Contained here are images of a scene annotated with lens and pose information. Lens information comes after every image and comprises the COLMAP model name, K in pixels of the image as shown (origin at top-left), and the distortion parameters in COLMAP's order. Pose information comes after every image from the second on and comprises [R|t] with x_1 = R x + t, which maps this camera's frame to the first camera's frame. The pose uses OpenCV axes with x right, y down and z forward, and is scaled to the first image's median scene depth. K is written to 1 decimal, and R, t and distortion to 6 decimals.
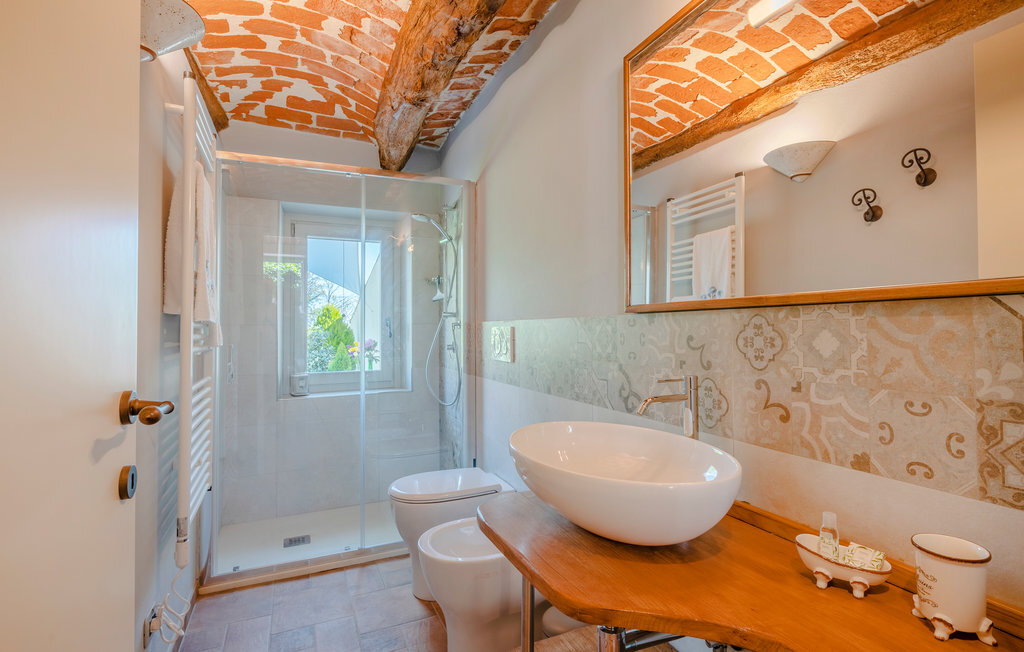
lens RADIAL K [[500.8, 0, 532.0], [0, 500.8, 314.1], [0, 0, 1]] dist [-0.000678, 0.000143]
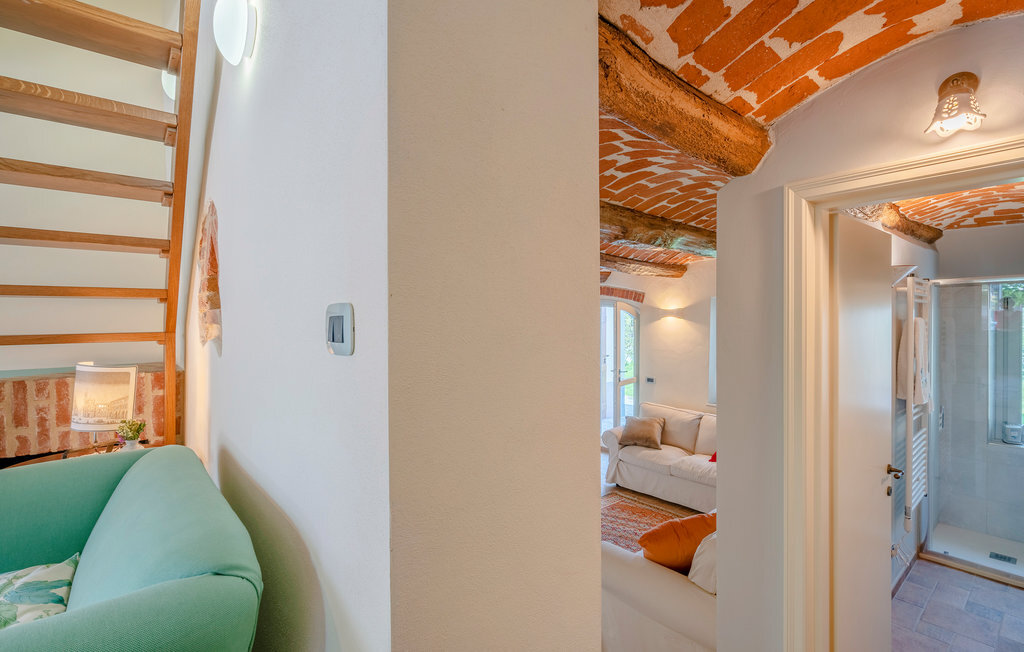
lens RADIAL K [[471.2, 0, 513.8], [0, 471.2, 321.1], [0, 0, 1]] dist [-0.006546, 0.000967]
pose [[0.257876, 0.014375, -0.966071, 0.422321], [0.026034, 0.999423, 0.021821, -0.252653], [0.965827, -0.030777, 0.257353, -0.595643]]
